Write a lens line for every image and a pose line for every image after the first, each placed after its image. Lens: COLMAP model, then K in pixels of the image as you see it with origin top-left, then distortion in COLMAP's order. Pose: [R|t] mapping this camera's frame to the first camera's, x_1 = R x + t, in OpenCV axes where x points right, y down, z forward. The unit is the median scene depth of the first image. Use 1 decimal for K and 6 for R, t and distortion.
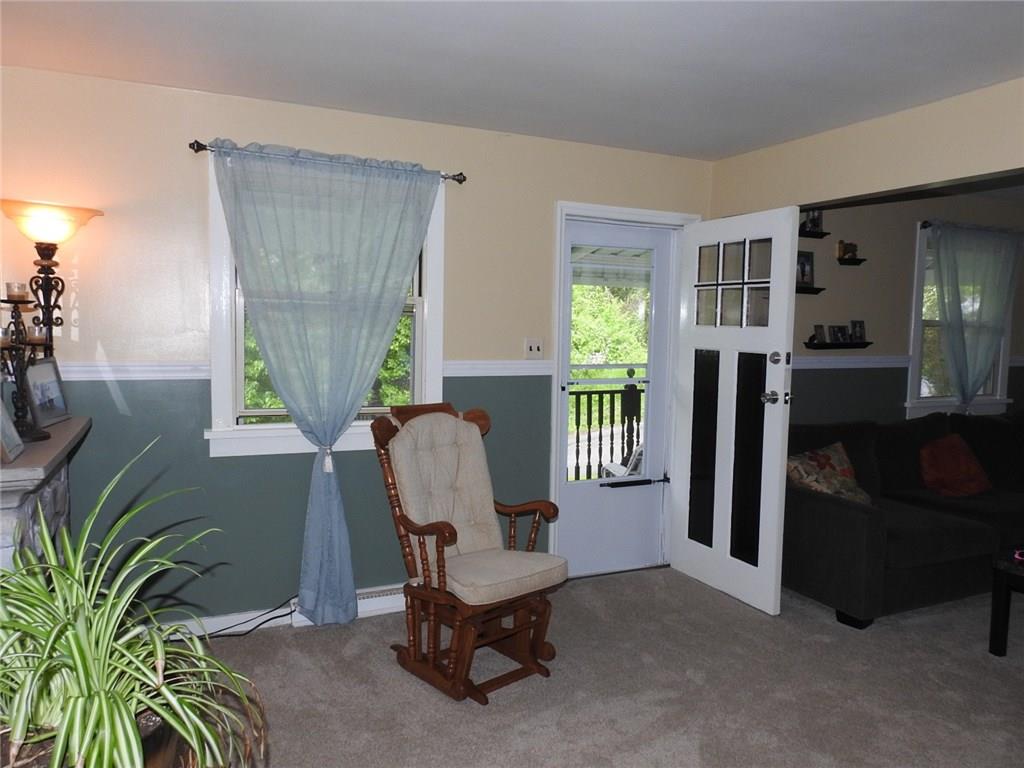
lens RADIAL K [[740.5, 0, 514.2], [0, 740.5, 387.1], [0, 0, 1]] dist [0.013126, 0.002091]
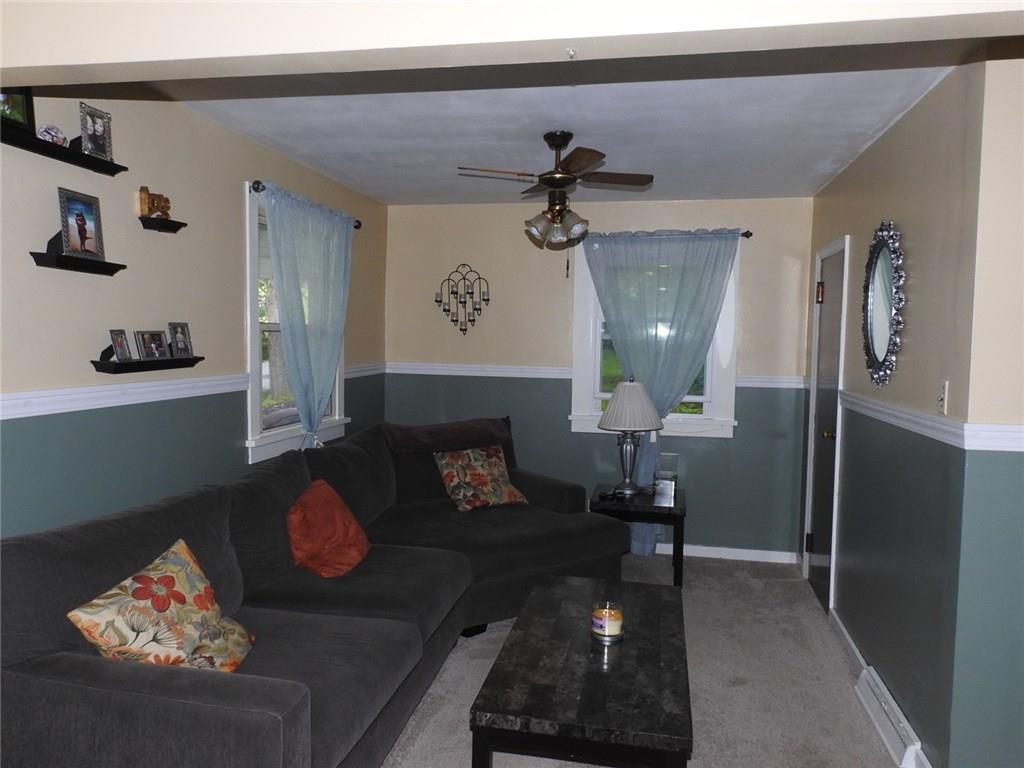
lens RADIAL K [[740.5, 0, 517.0], [0, 740.5, 390.3], [0, 0, 1]] dist [0.013126, 0.002091]
pose [[0.589763, -0.062122, 0.805184, 0.128746], [0.055005, 0.997812, 0.036696, -0.041158], [-0.805701, 0.022647, 0.591889, 0.414753]]
